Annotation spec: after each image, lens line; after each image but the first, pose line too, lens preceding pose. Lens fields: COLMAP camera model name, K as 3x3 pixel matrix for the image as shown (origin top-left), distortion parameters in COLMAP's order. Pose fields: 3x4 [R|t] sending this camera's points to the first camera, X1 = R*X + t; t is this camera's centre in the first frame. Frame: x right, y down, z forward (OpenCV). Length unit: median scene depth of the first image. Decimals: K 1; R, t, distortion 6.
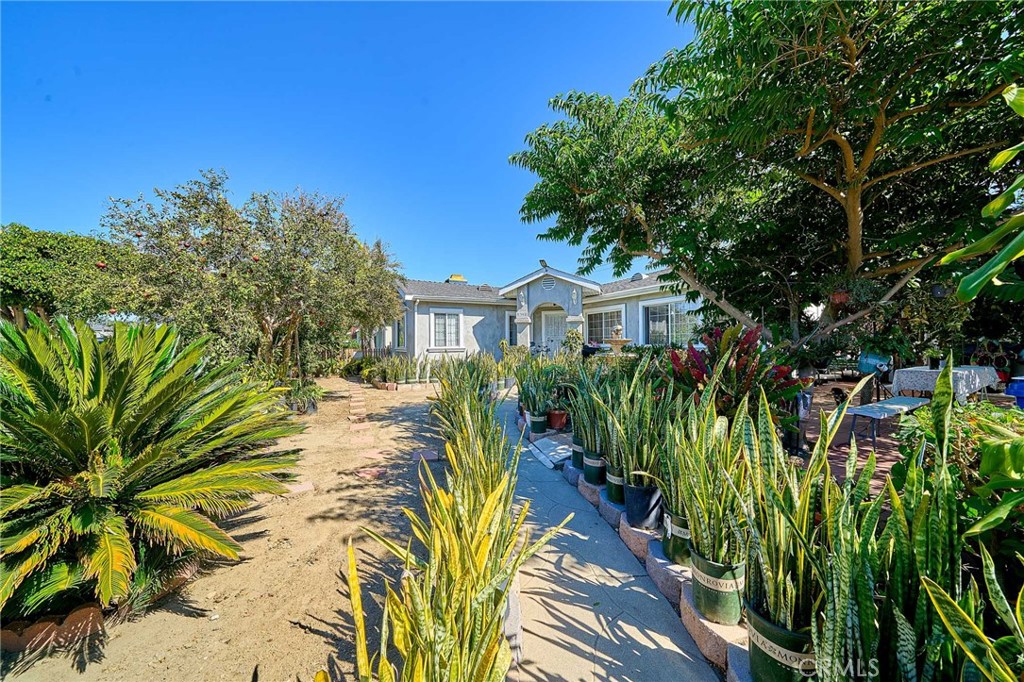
lens RADIAL K [[348.7, 0, 518.6], [0, 348.7, 339.1], [0, 0, 1]] dist [-0.001748, -0.000135]
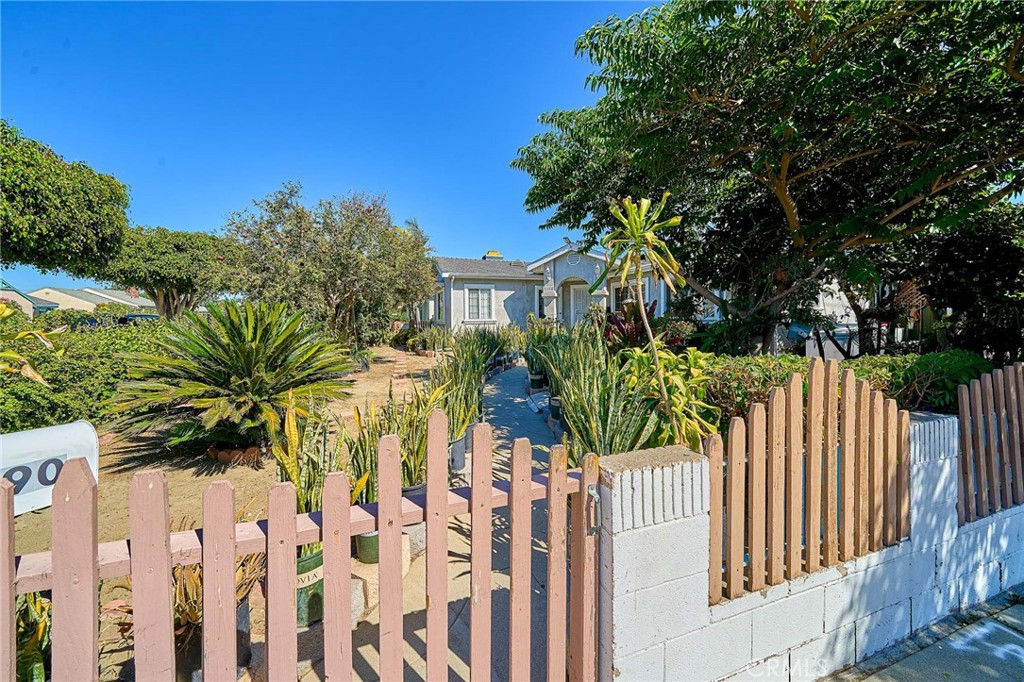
lens RADIAL K [[363.3, 0, 510.4], [0, 363.3, 321.5], [0, 0, 1]] dist [0.000940, 0.000009]
pose [[0.986872, 0.001838, -0.161496, 0.083464], [0.002148, 0.999698, 0.024500, 0.001827], [0.161492, -0.024525, 0.986569, -0.124825]]
